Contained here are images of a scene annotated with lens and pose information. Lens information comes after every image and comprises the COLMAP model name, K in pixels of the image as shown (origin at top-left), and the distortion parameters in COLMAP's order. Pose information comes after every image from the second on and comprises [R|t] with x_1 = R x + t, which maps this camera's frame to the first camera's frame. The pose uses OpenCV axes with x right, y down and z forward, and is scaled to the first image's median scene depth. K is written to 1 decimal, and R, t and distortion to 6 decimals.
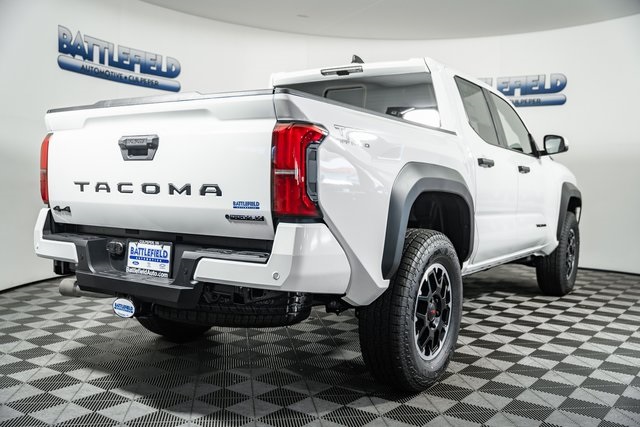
lens RADIAL K [[632.3, 0, 320.0], [0, 632.3, 213.5], [0, 0, 1]] dist [-0.009515, -0.001027]
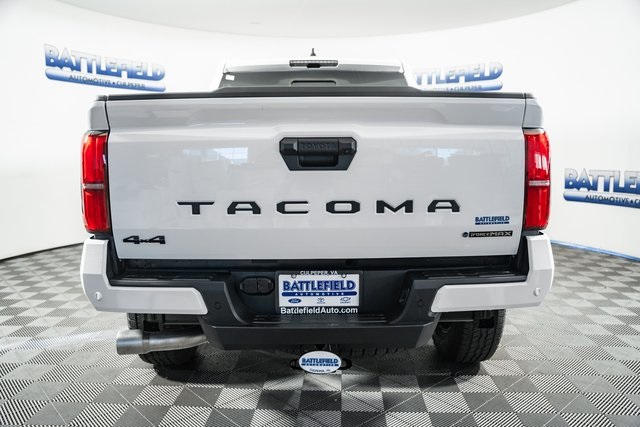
lens RADIAL K [[490.8, 0, 320.0], [0, 490.8, 213.5], [0, 0, 1]] dist [-0.107247, -0.000265]
pose [[0.815354, -0.093462, 0.571369, -0.608904], [0.047441, 0.994351, 0.094952, -0.085850], [-0.577015, -0.050313, 0.815182, 0.500237]]
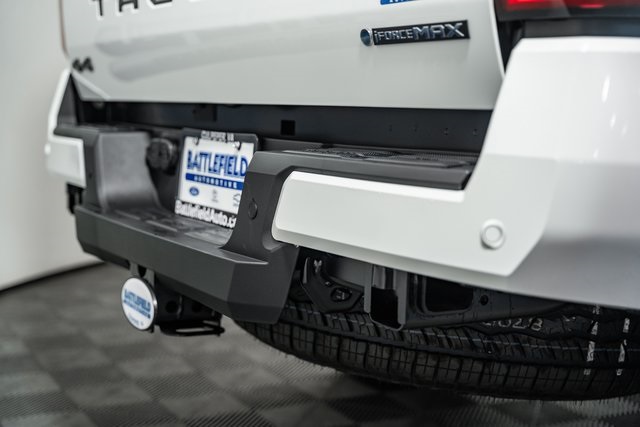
lens RADIAL K [[975.2, 0, 320.0], [0, 975.2, 213.5], [0, 0, 1]] dist [0.213519, -0.000644]
pose [[0.909178, 0.047532, -0.413687, 0.029210], [-0.024448, 0.997843, 0.060921, 0.054084], [0.415690, -0.045275, 0.908379, 0.489620]]
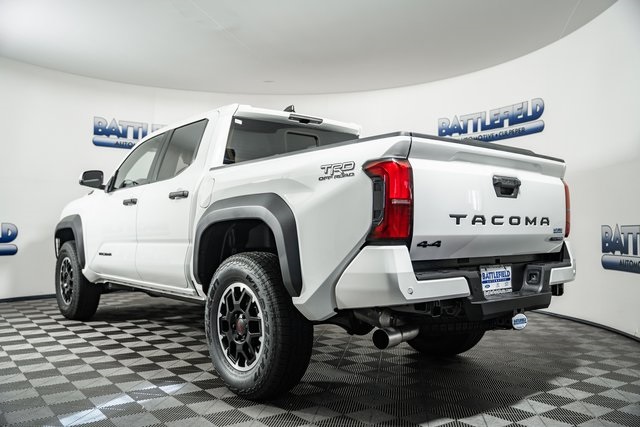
lens RADIAL K [[558.8, 0, 320.0], [0, 558.8, 213.5], [0, 0, 1]] dist [0.001633, 0.002199]
pose [[0.254892, 0.005346, 0.966955, -1.356377], [0.046522, 0.998759, -0.017785, -0.049211], [-0.965850, 0.049518, 0.254327, 1.040738]]
